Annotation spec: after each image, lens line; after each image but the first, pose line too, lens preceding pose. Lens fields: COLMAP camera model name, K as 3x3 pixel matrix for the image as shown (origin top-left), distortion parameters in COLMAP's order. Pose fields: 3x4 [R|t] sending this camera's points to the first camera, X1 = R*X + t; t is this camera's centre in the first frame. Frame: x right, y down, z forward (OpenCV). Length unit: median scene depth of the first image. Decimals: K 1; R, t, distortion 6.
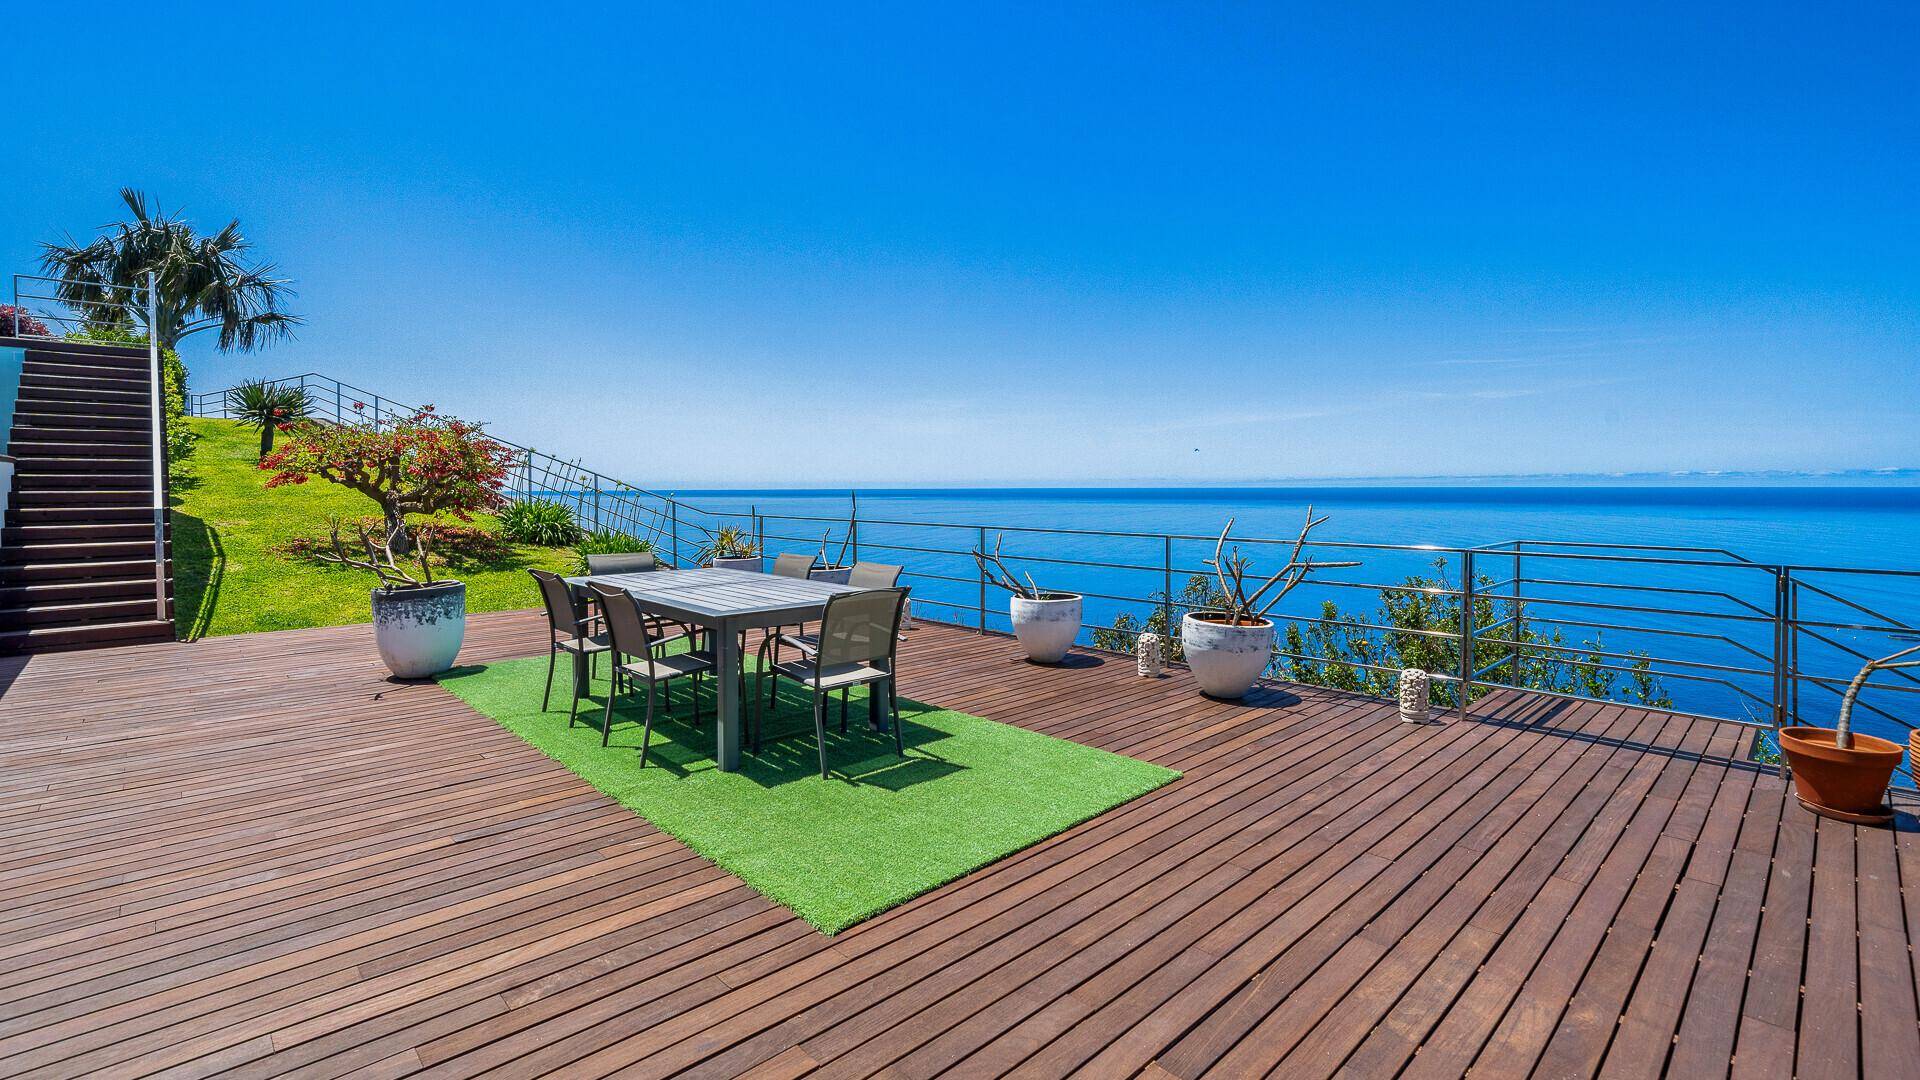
lens RADIAL K [[861.6, 0, 954.7], [0, 861.6, 548.7], [0, 0, 1]] dist [0.003320, 0.000269]
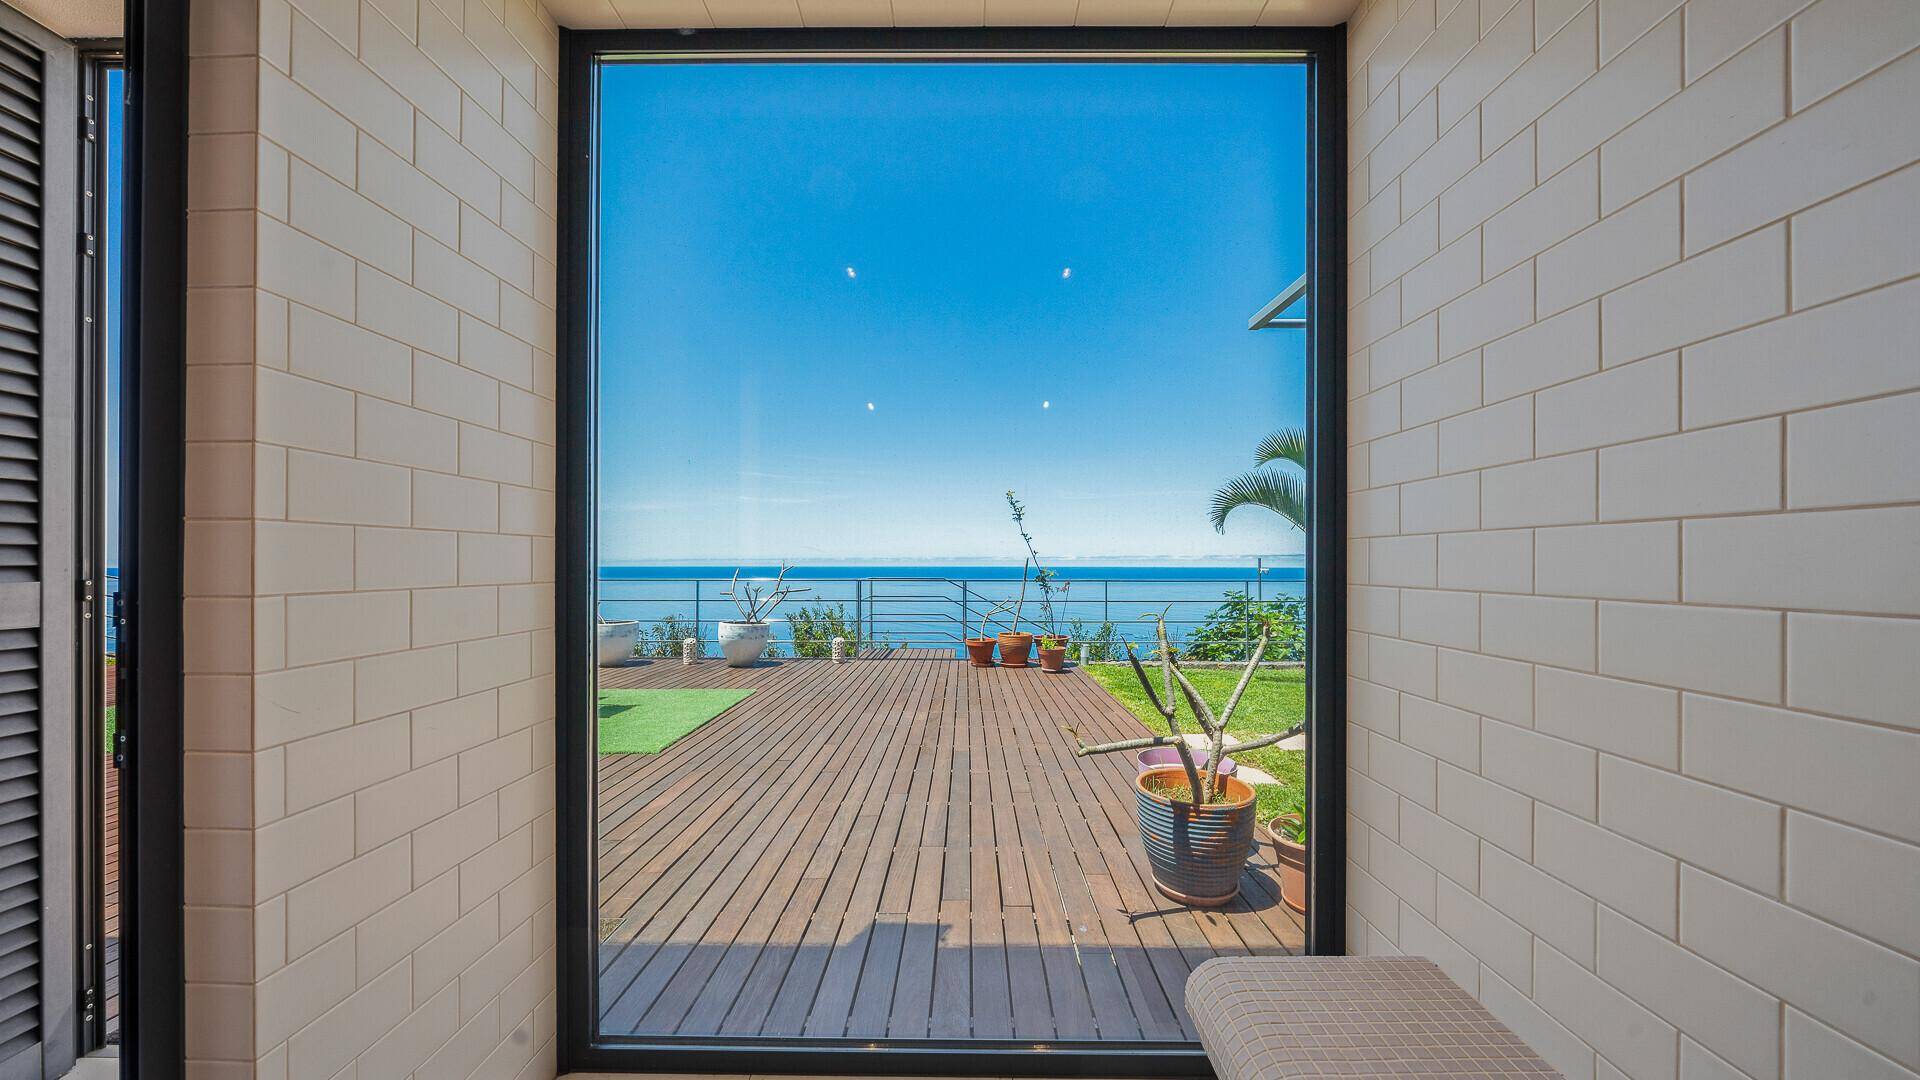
lens RADIAL K [[861.6, 0, 959.0], [0, 861.6, 553.9], [0, 0, 1]] dist [0.003320, 0.000269]
pose [[0.695427, 0.017270, 0.718390, -0.780603], [0.053007, 0.995755, -0.075250, 0.113835], [-0.716640, 0.090410, 0.691559, -0.682364]]
